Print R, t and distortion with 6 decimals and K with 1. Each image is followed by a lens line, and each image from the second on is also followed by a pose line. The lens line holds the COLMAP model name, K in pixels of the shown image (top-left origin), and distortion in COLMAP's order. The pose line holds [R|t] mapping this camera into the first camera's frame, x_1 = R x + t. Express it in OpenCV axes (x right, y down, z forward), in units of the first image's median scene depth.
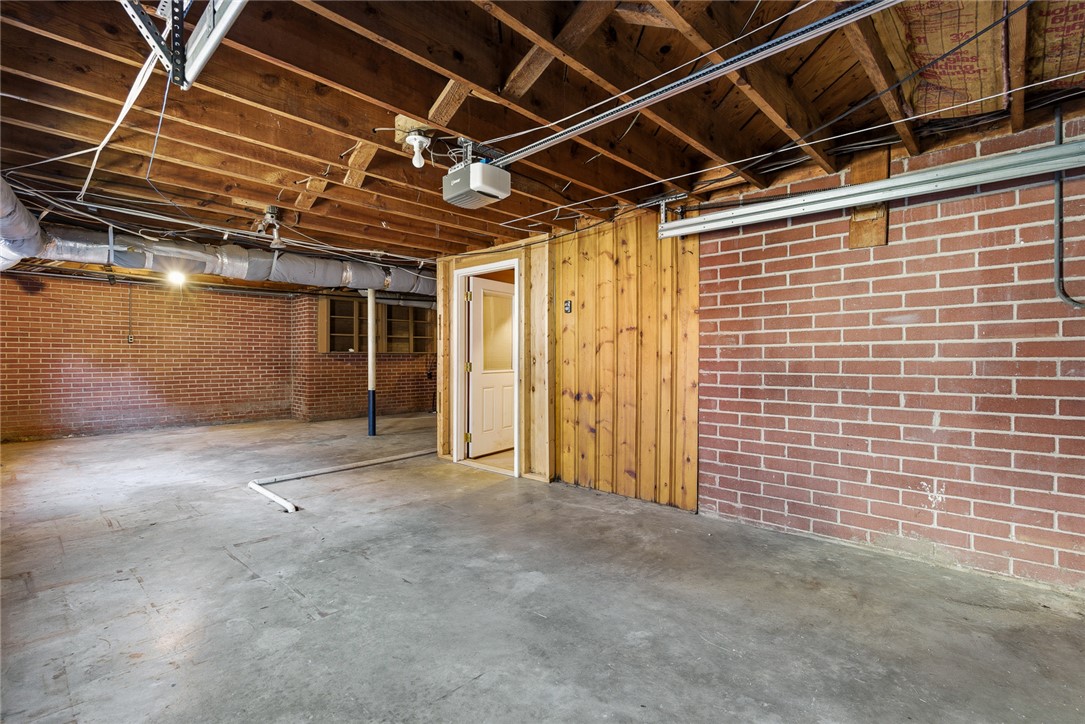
lens RADIAL K [[500.7, 0, 542.3], [0, 500.7, 359.9], [0, 0, 1]] dist [0.001480, -0.000035]
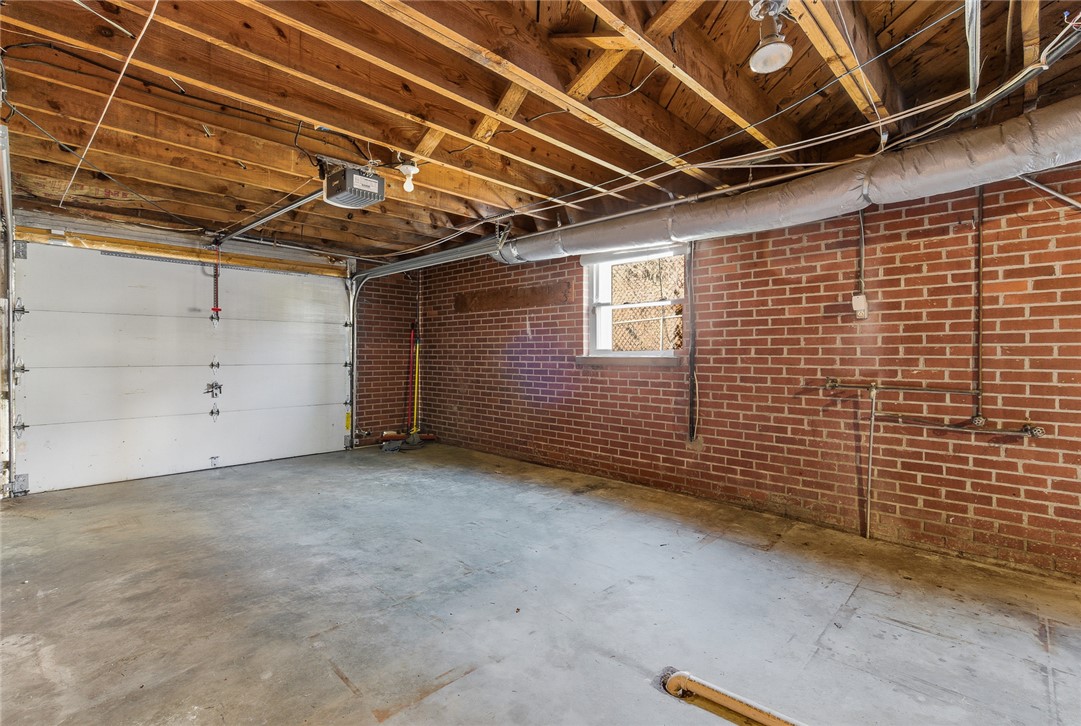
lens RADIAL K [[498.8, 0, 540.9], [0, 498.8, 358.9], [0, 0, 1]] dist [0.001480, -0.000035]
pose [[-0.999992, -0.001792, -0.003467, -0.476668], [-0.001849, 0.999863, 0.016434, -0.007990], [0.003437, 0.016440, -0.999859, 1.862250]]
